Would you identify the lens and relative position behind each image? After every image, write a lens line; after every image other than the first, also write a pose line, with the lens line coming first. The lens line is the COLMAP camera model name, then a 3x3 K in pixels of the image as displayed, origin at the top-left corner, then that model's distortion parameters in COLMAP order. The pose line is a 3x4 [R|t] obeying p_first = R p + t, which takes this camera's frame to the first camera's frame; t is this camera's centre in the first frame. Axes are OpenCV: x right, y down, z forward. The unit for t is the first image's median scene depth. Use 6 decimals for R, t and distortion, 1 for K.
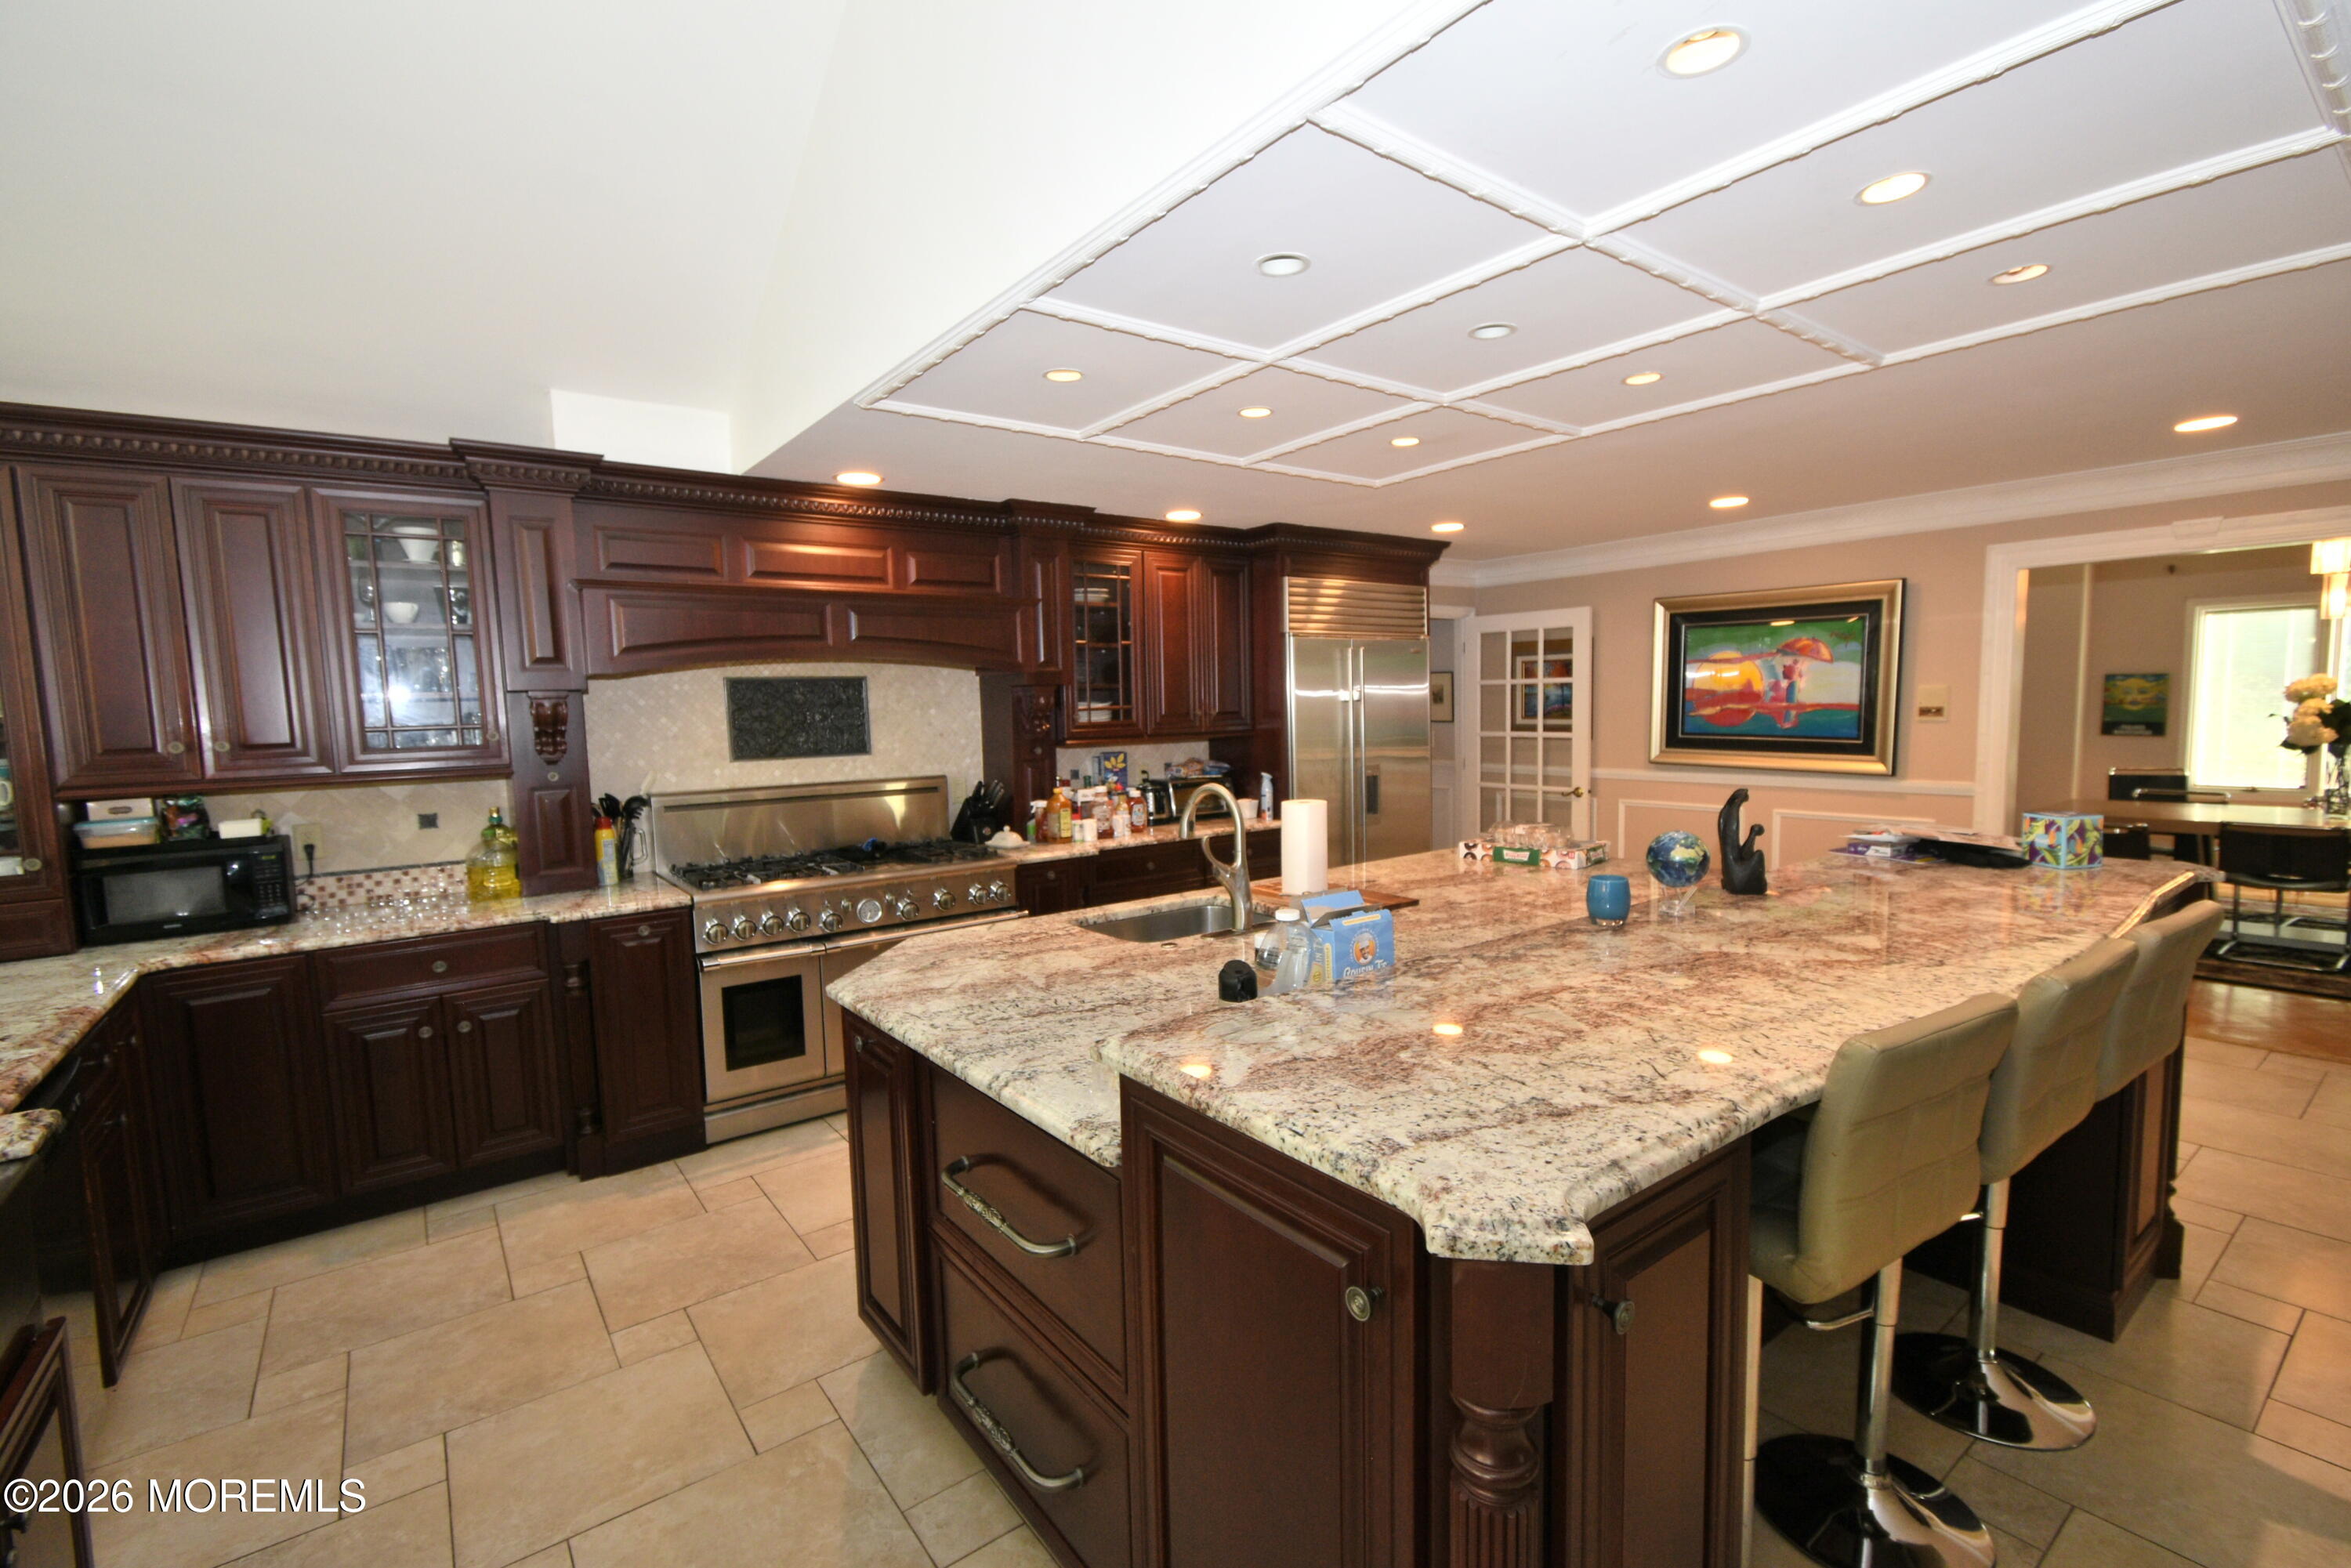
lens RADIAL K [[1042.1, 0, 1187.9], [0, 1042.1, 793.4], [0, 0, 1]] dist [0.002791, 0.000143]
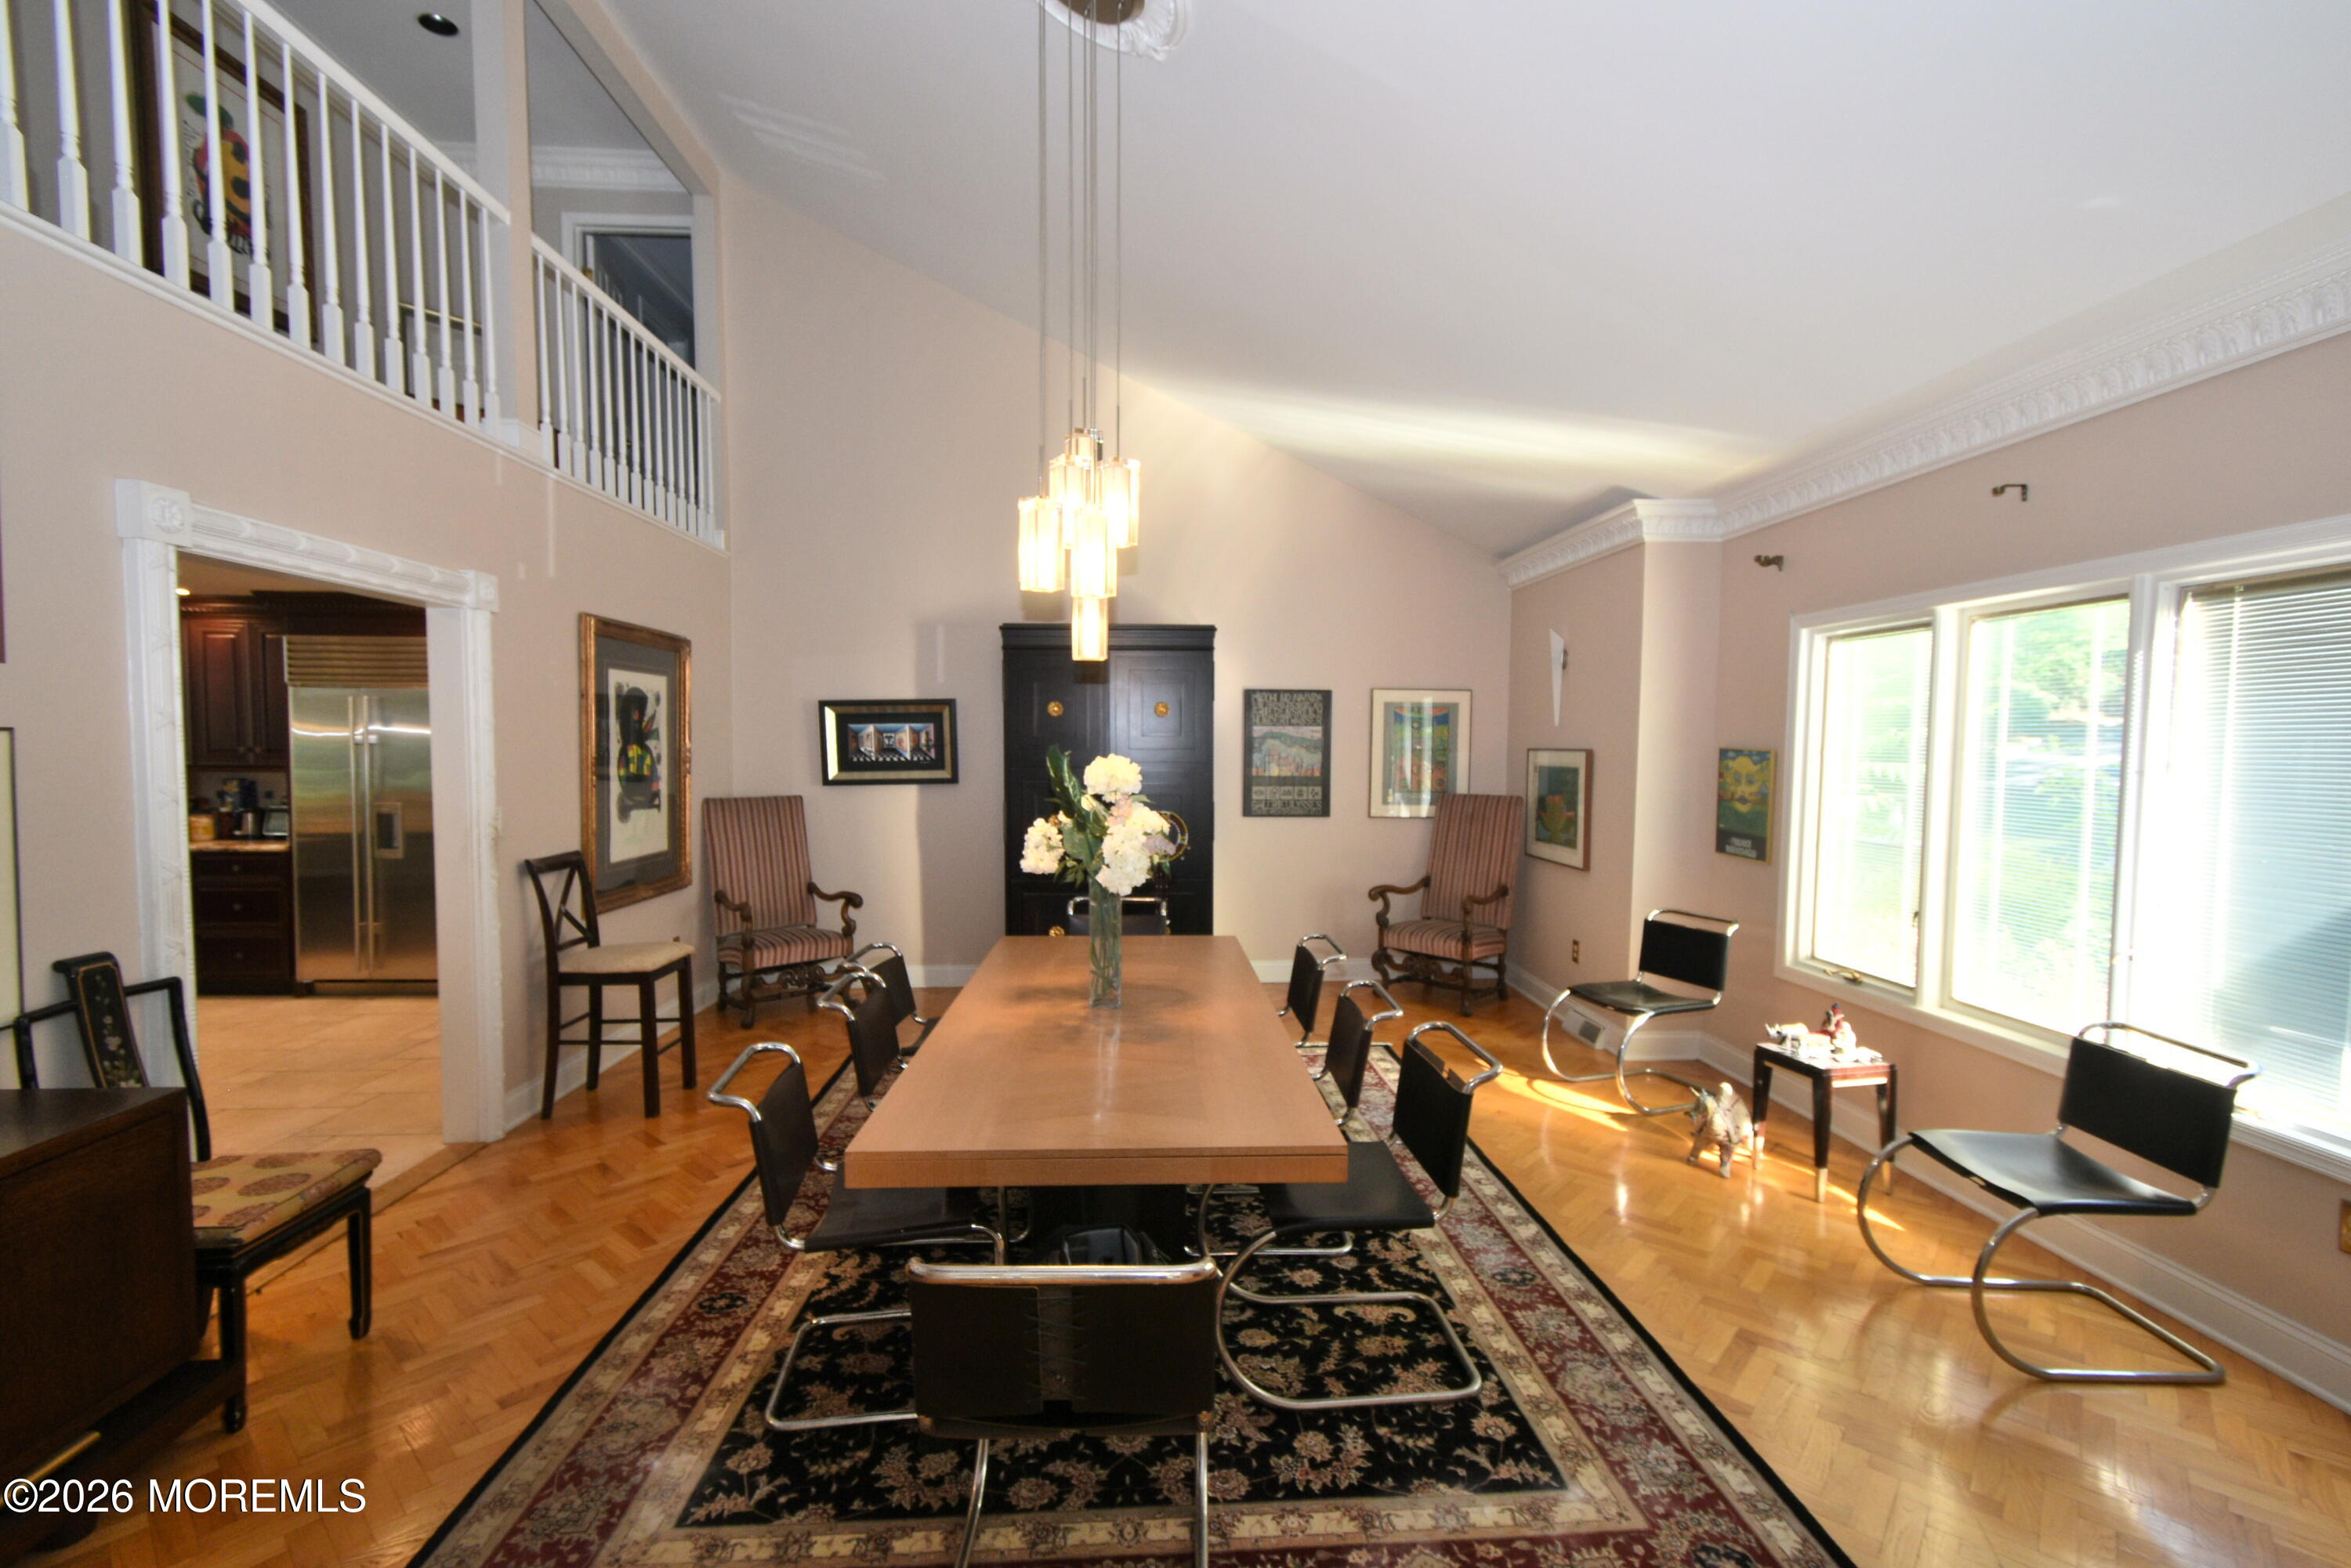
lens RADIAL K [[1042.1, 0, 1187.9], [0, 1042.1, 793.4], [0, 0, 1]] dist [0.002791, 0.000143]
pose [[0.826483, 0.060833, -0.559665, 1.000249], [-0.080042, 0.996743, -0.009860, -0.062104], [0.557242, 0.052946, 0.828660, 0.373033]]
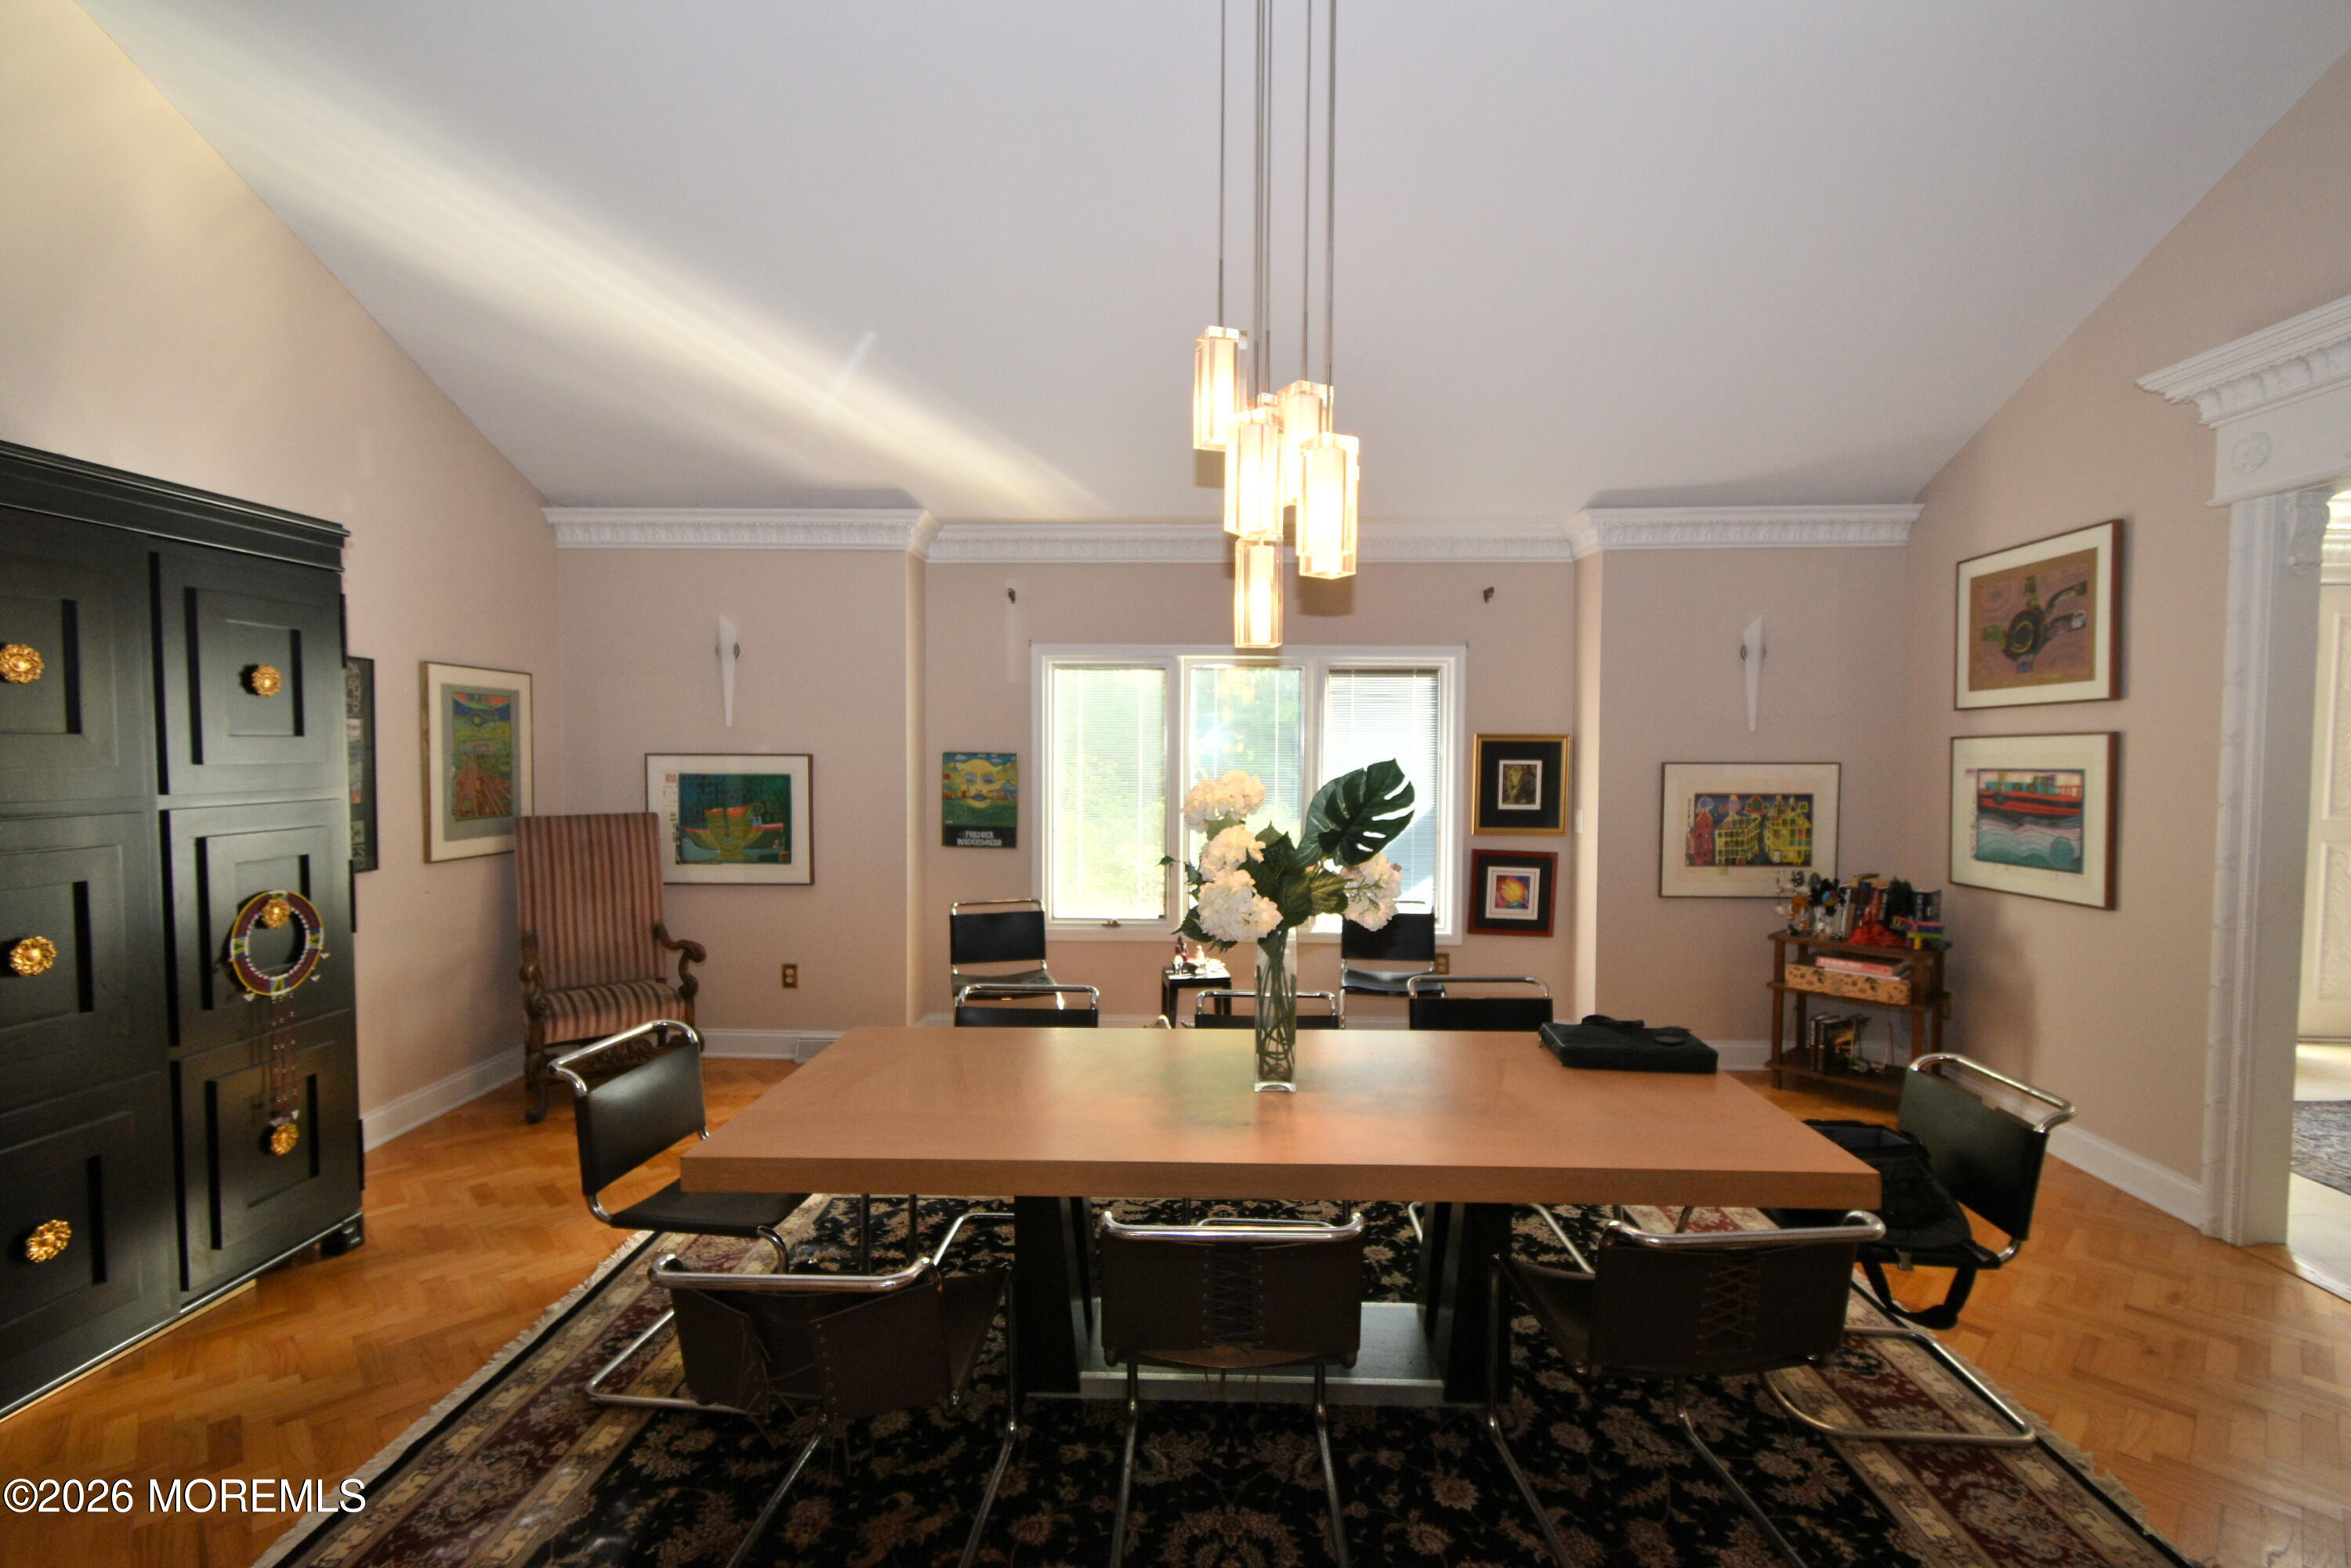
lens RADIAL K [[1042.1, 0, 1187.9], [0, 1042.1, 793.4], [0, 0, 1]] dist [0.002791, 0.000143]
pose [[0.625723, -0.002503, 0.780041, 0.495030], [0.046325, 0.998349, -0.033956, -0.062626], [-0.778668, 0.057382, 0.624806, 0.507819]]
